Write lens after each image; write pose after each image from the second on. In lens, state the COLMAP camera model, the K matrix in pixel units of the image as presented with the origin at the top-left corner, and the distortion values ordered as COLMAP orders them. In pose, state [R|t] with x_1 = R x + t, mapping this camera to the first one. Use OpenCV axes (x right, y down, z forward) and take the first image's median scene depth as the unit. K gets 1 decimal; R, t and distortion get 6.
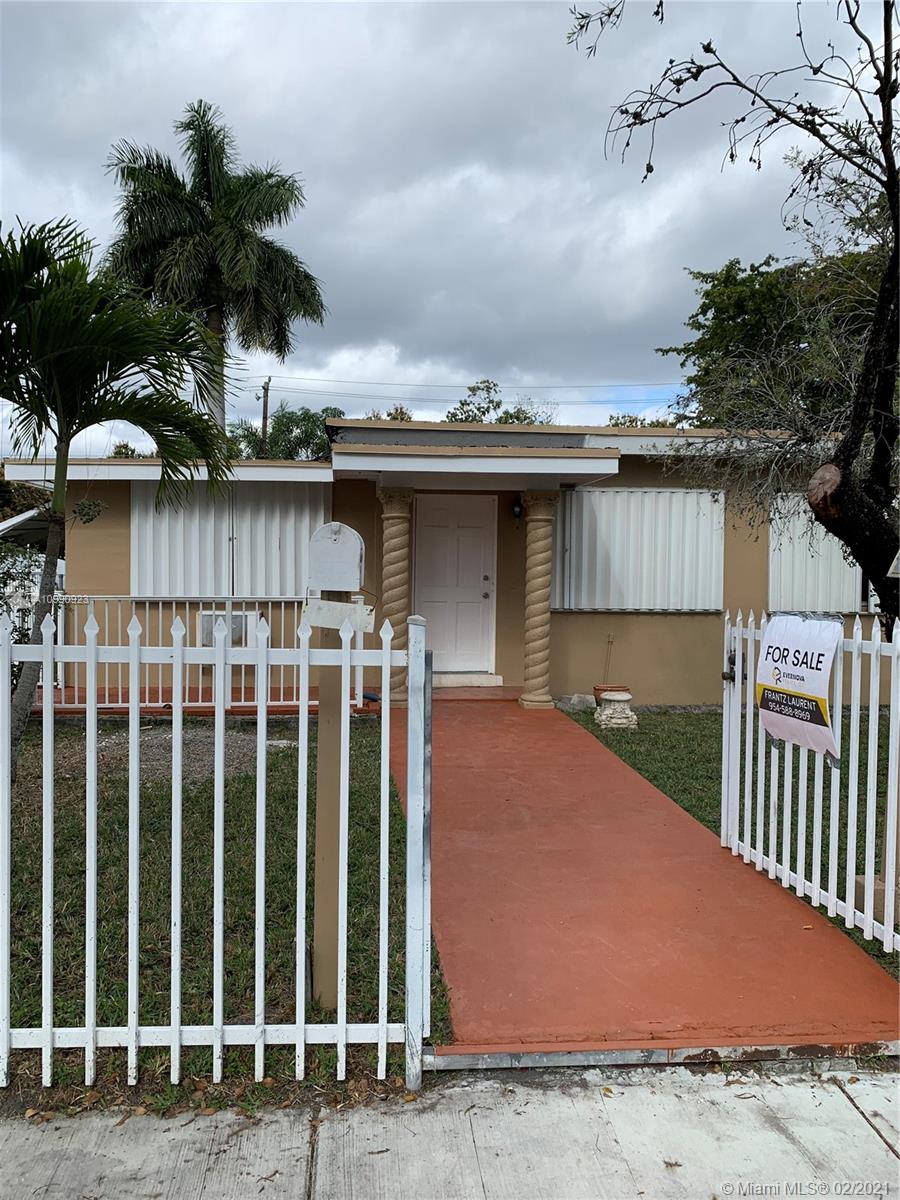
lens RADIAL K [[912.2, 0, 441.6], [0, 912.2, 590.3], [0, 0, 1]] dist [0.005934, 0.004338]
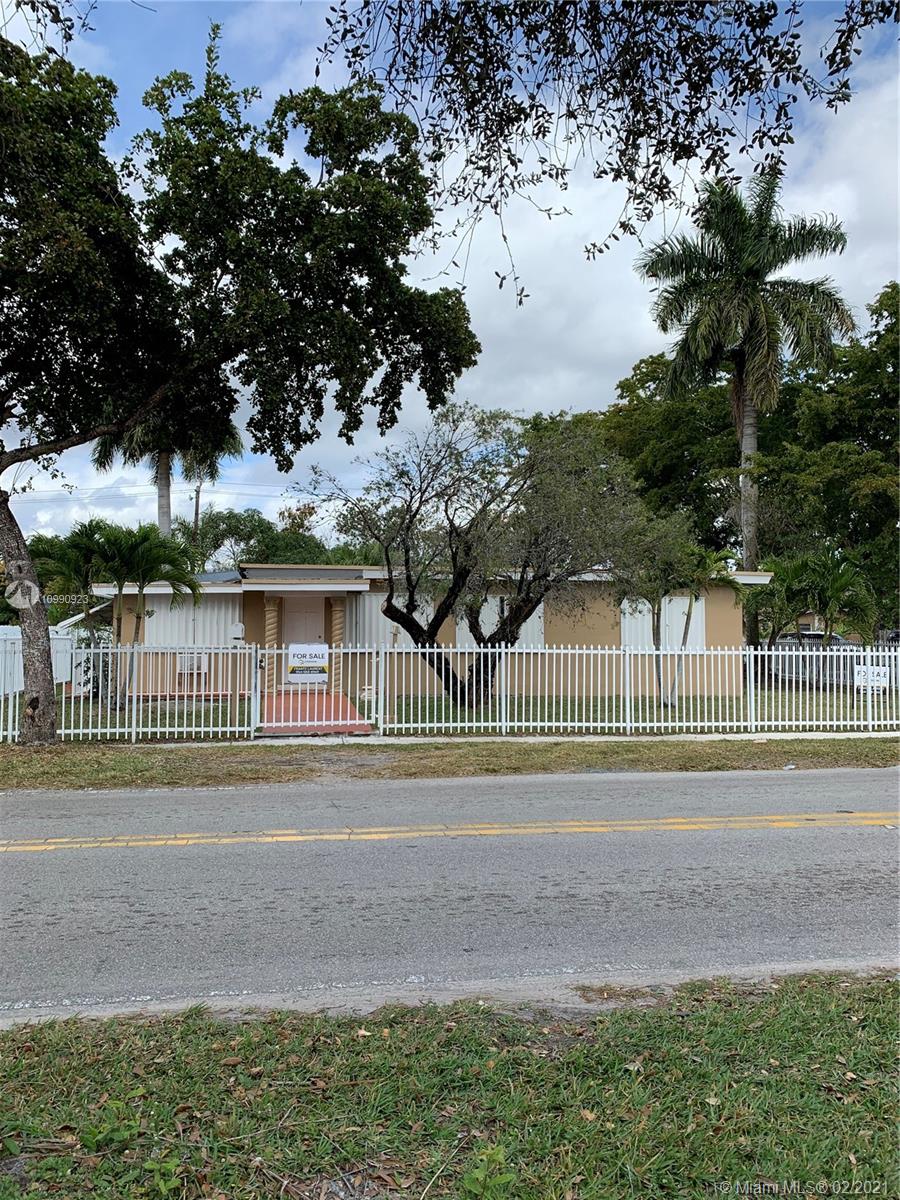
lens RADIAL K [[912.8, 0, 448.1], [0, 912.8, 591.2], [0, 0, 1]] dist [0.043386, -0.067247]
pose [[0.996184, -0.007252, 0.086981, 0.067497], [0.013296, 0.997520, -0.069113, 0.012563], [-0.086265, 0.070005, 0.993810, -0.455476]]
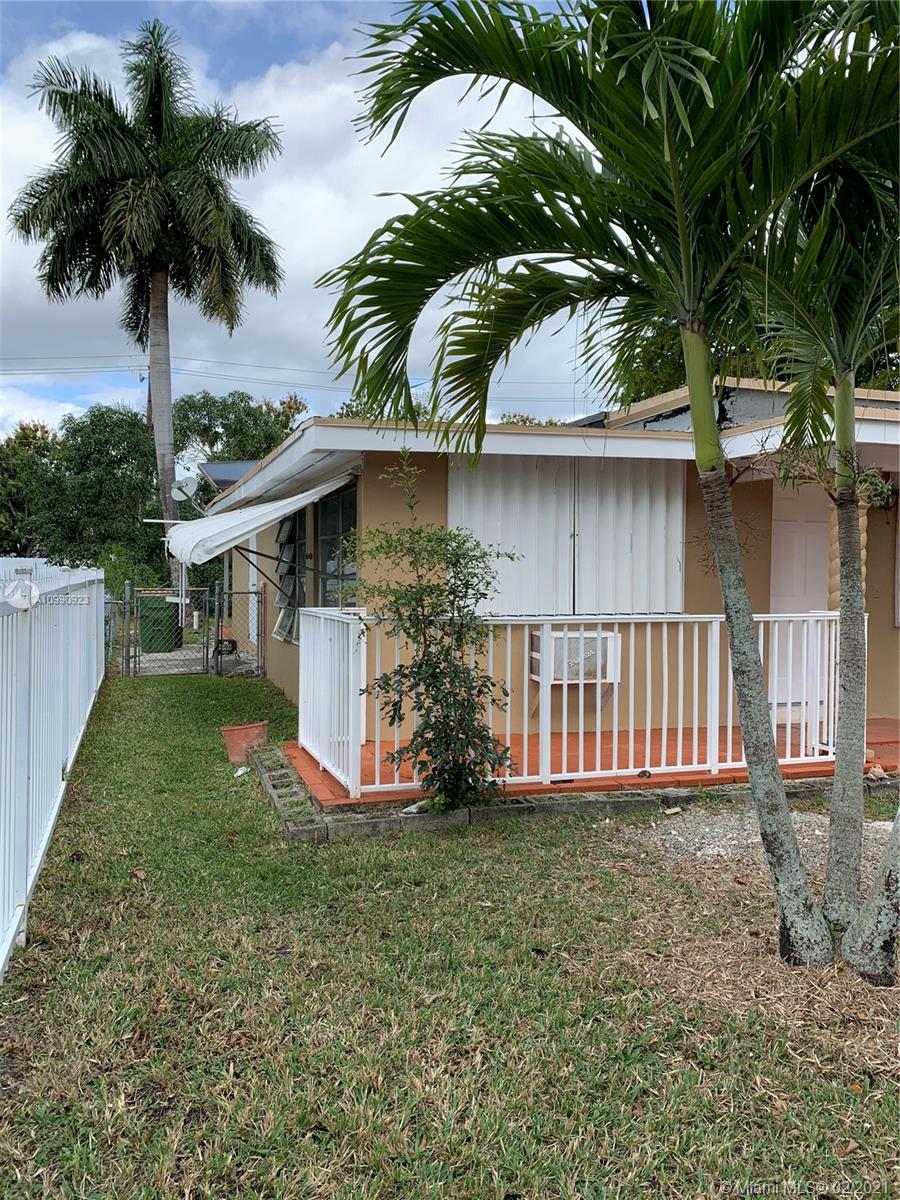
lens RADIAL K [[924.8, 0, 432.0], [0, 924.8, 544.4], [0, 0, 1]] dist [0.045659, -0.001347]
pose [[0.976978, 0.004608, 0.213290, -0.200045], [0.006403, 0.998683, -0.050901, -0.004031], [-0.213244, 0.051095, 0.975662, 0.116033]]
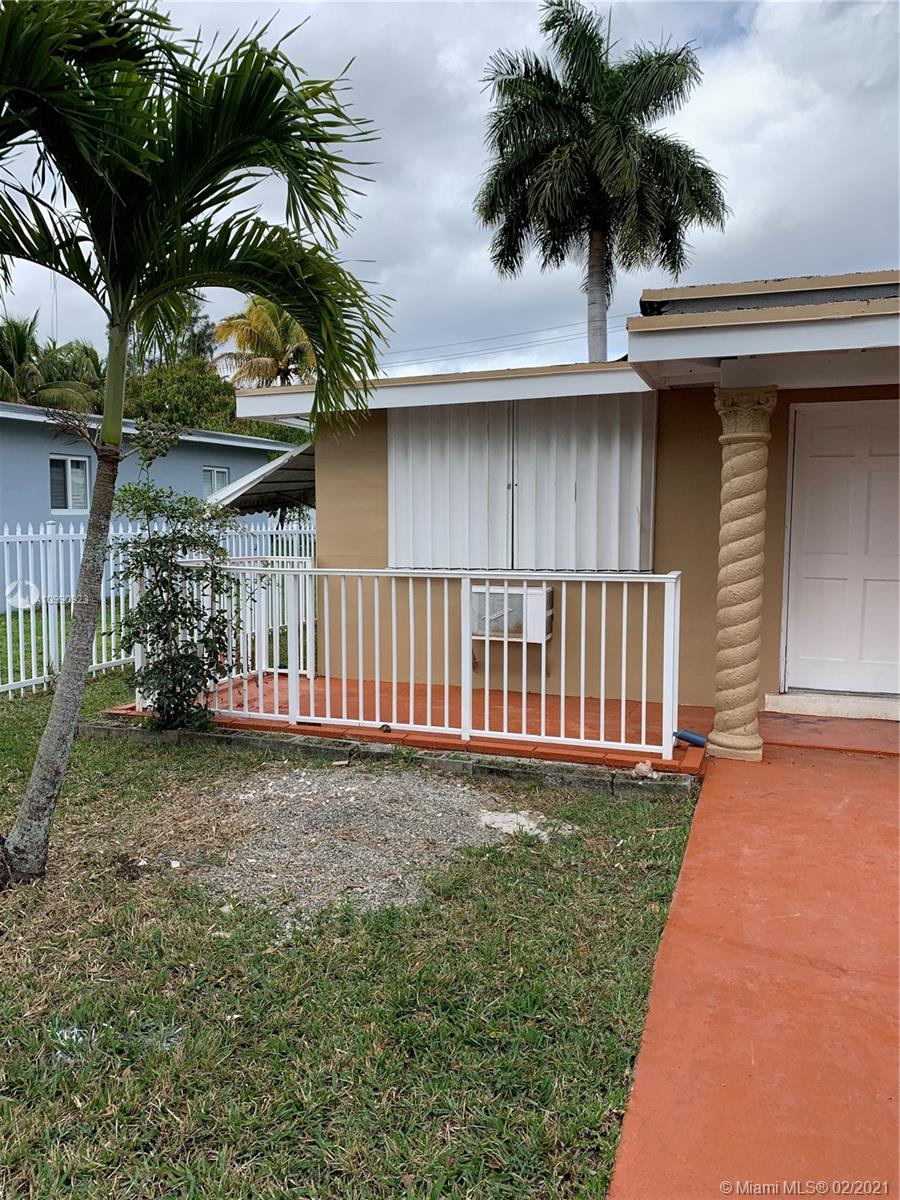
lens RADIAL K [[912.8, 0, 448.1], [0, 912.8, 591.2], [0, 0, 1]] dist [0.043386, -0.067247]
pose [[0.903566, 0.030254, -0.427380, 0.012195], [-0.008655, 0.998589, 0.052392, -0.004220], [0.428362, -0.043640, 0.902553, 0.137808]]
